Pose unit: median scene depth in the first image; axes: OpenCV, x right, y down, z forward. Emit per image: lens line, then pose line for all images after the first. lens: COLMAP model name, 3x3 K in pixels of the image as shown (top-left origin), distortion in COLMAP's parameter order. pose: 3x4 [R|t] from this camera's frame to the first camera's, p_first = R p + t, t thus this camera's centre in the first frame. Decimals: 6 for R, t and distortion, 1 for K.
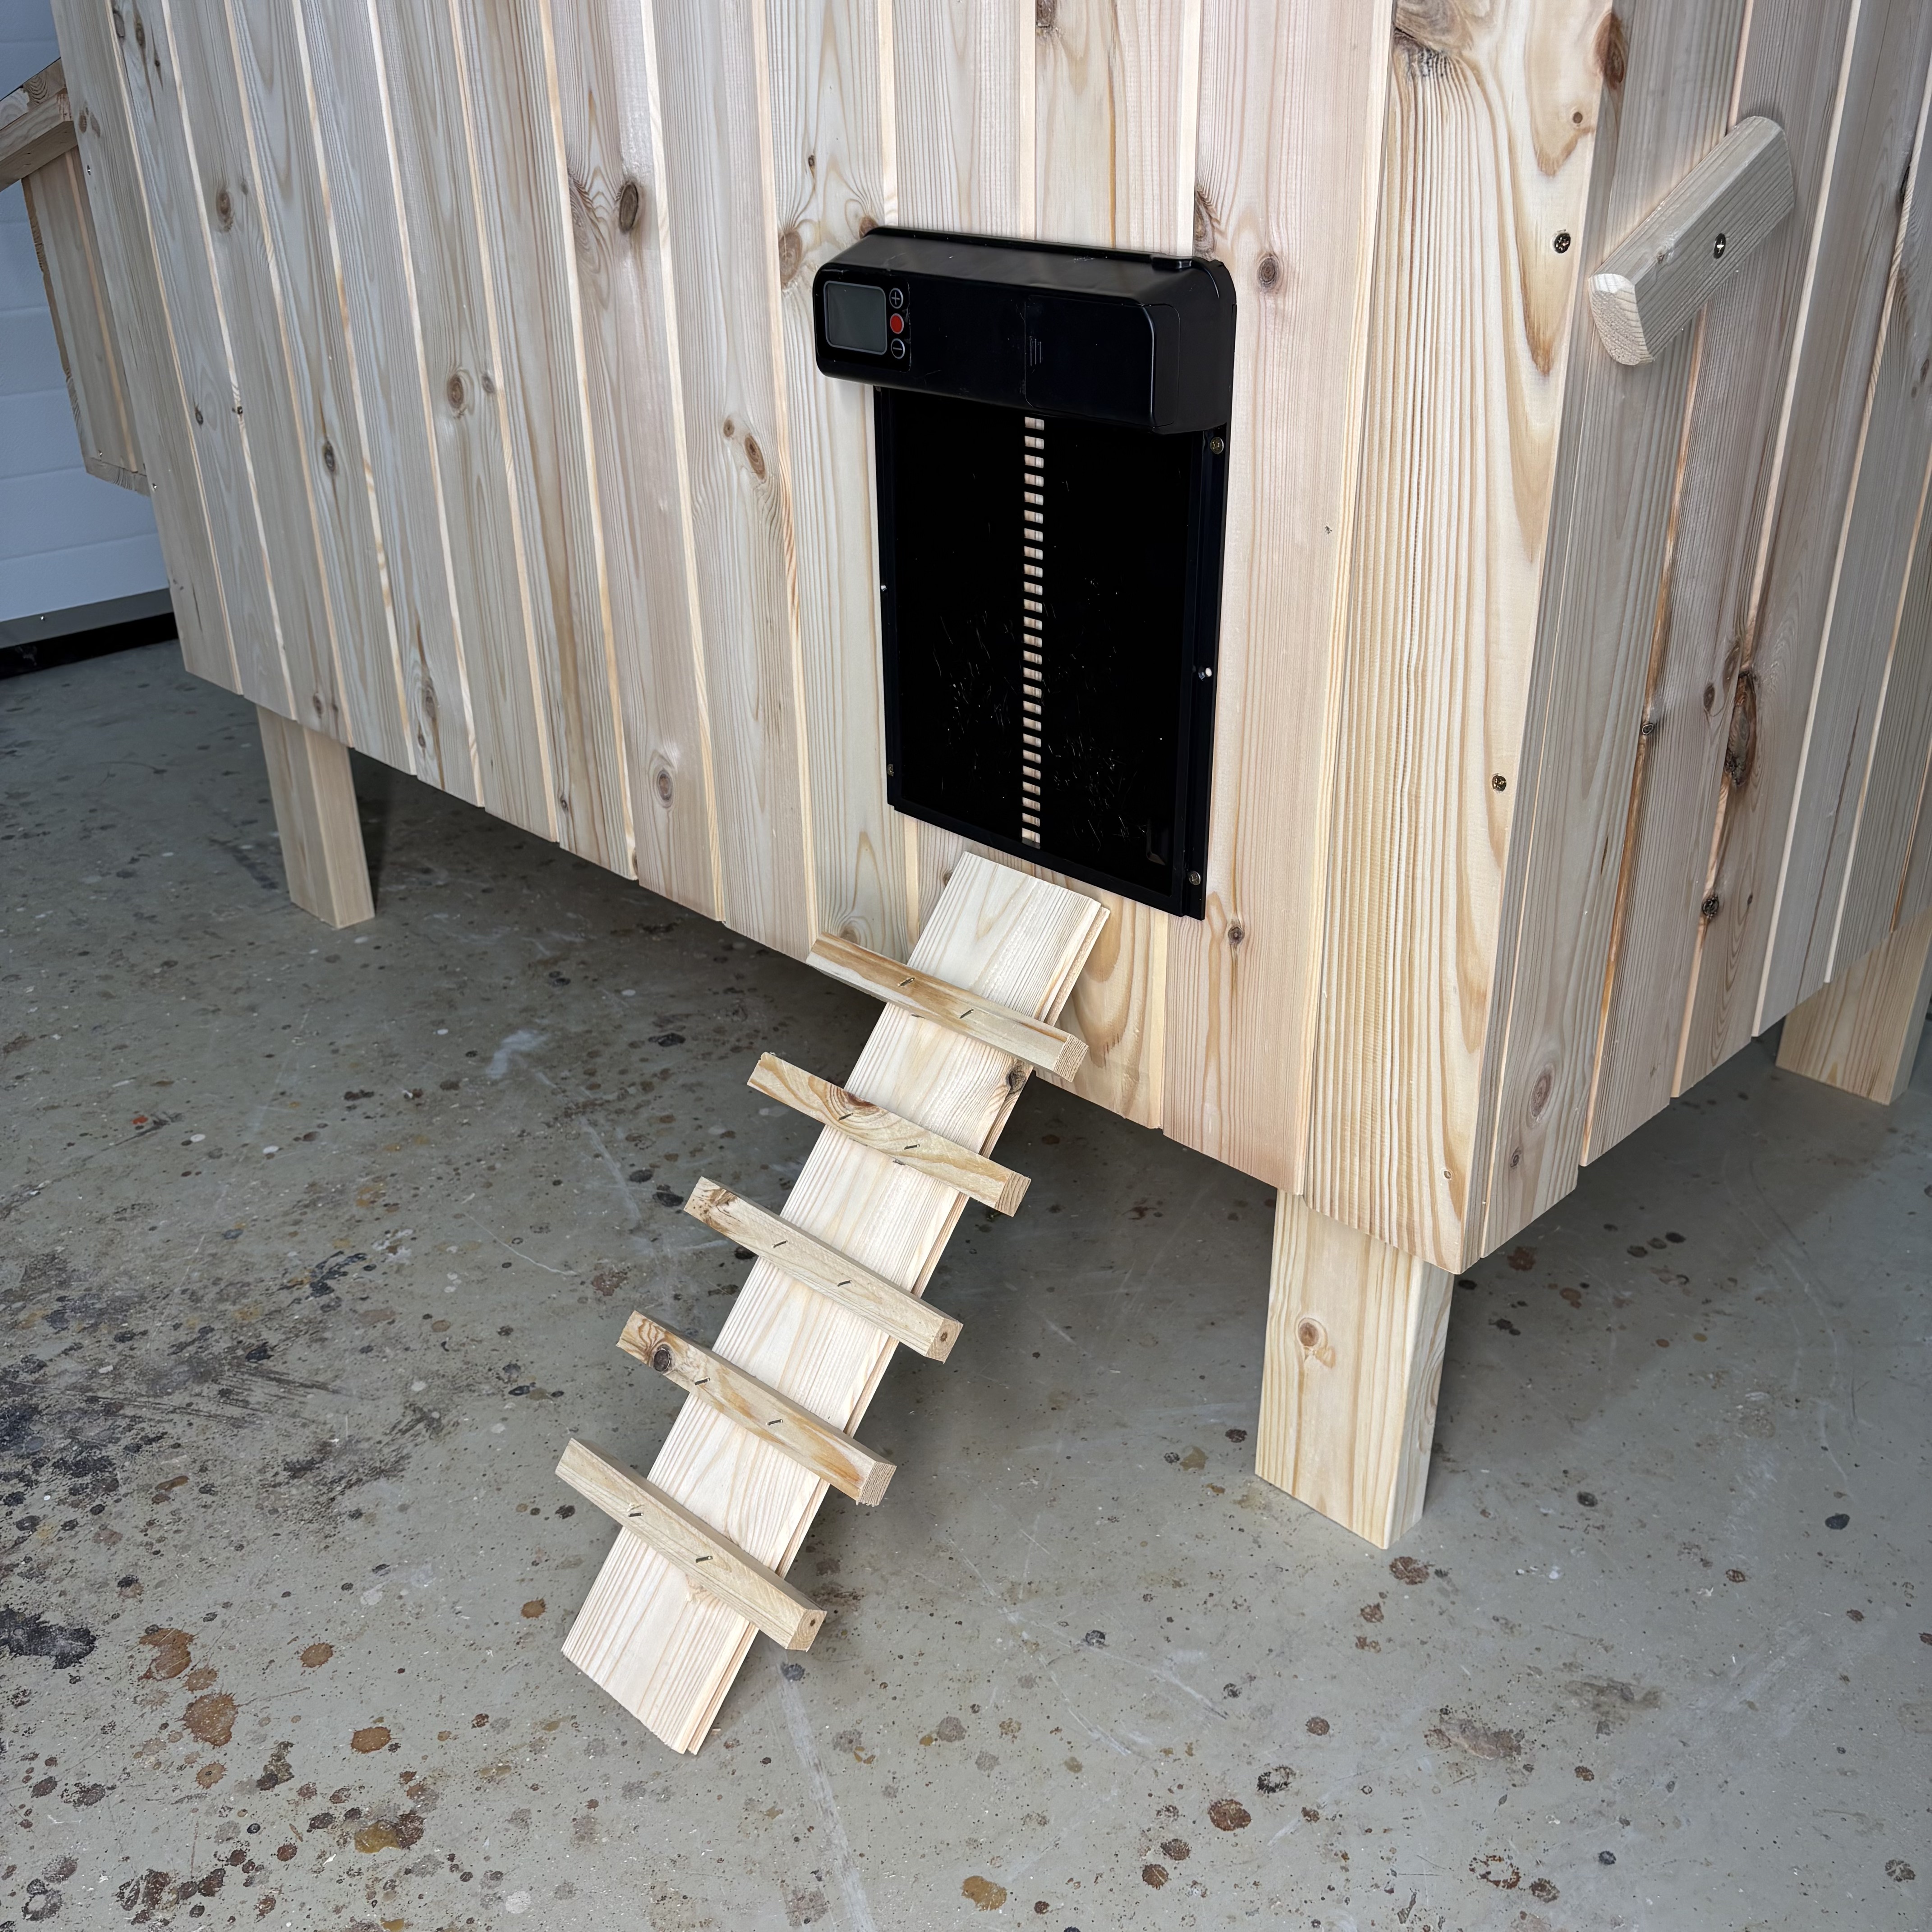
lens RADIAL K [[1978.2, 0, 977.7], [0, 1978.2, 963.4], [0, 0, 1]] dist [0.020708, 0.000000]
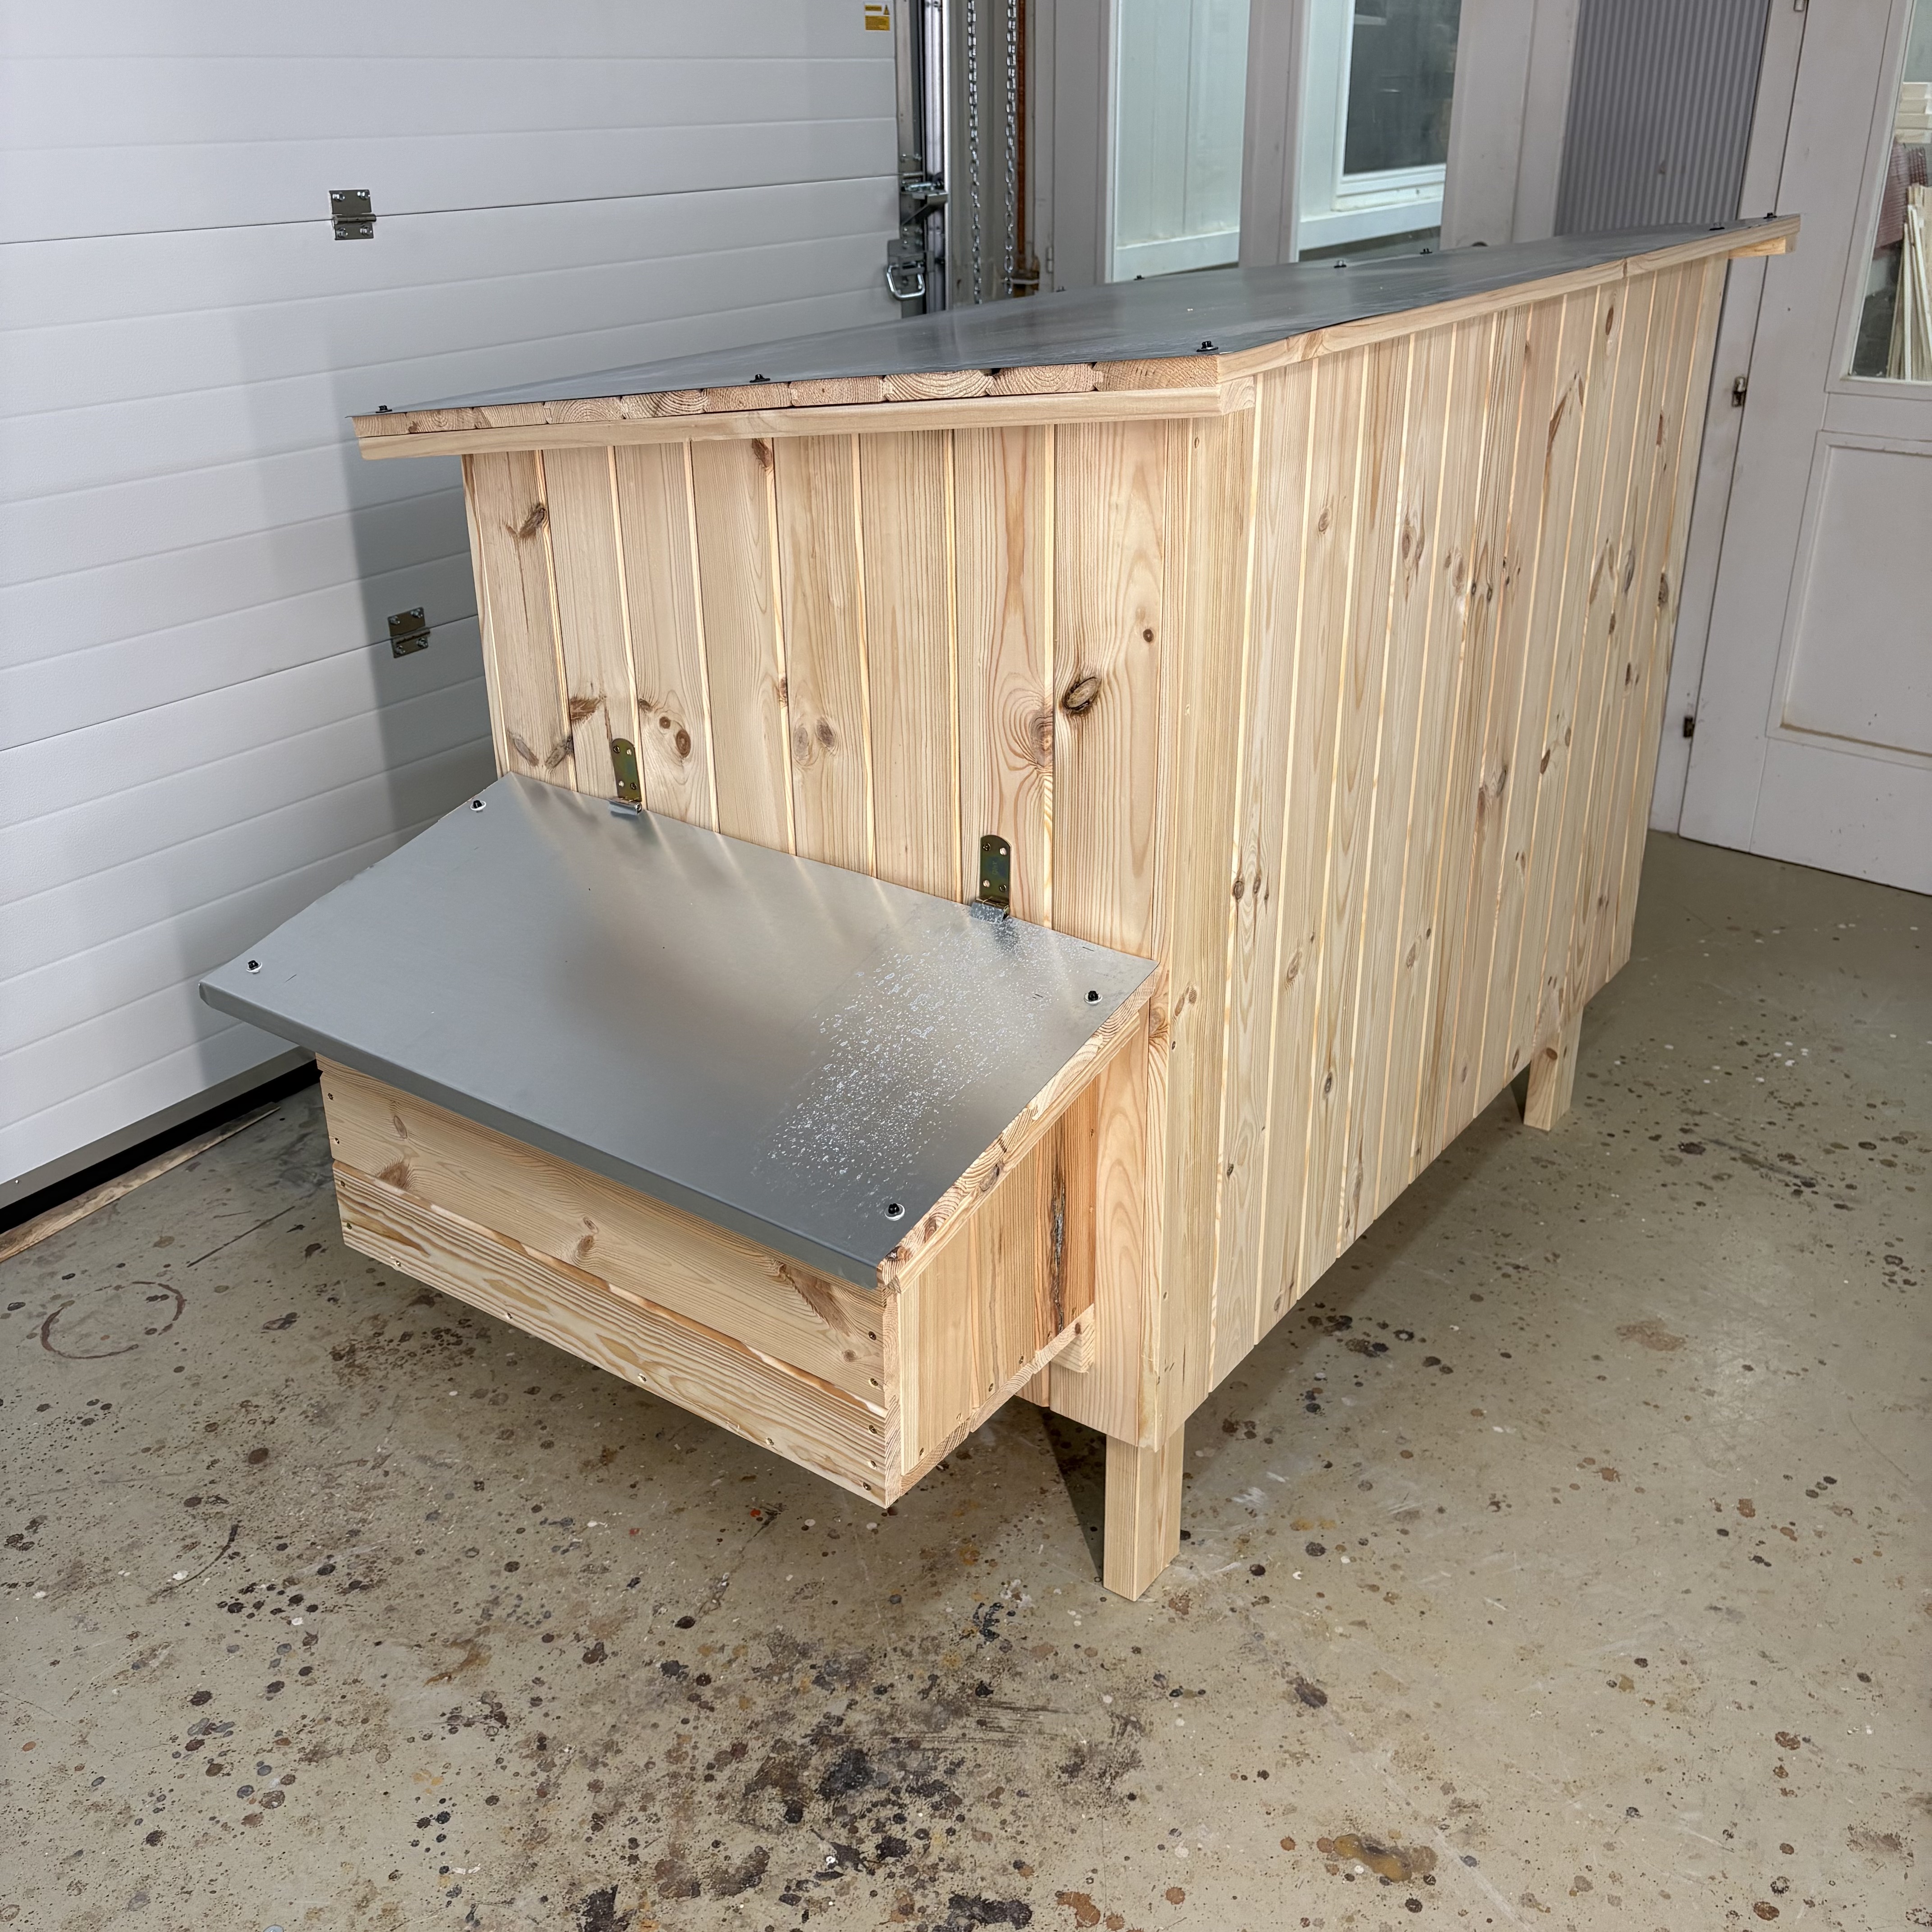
lens RADIAL K [[1978.2, 0, 961.0], [0, 1978.2, 960.7], [0, 0, 1]] dist [0.020708, 0.000000]
pose [[0.982036, -0.077647, 0.171977, -0.712860], [0.084627, 0.995845, -0.033623, -0.352399], [-0.168651, 0.047573, 0.984527, -0.559729]]
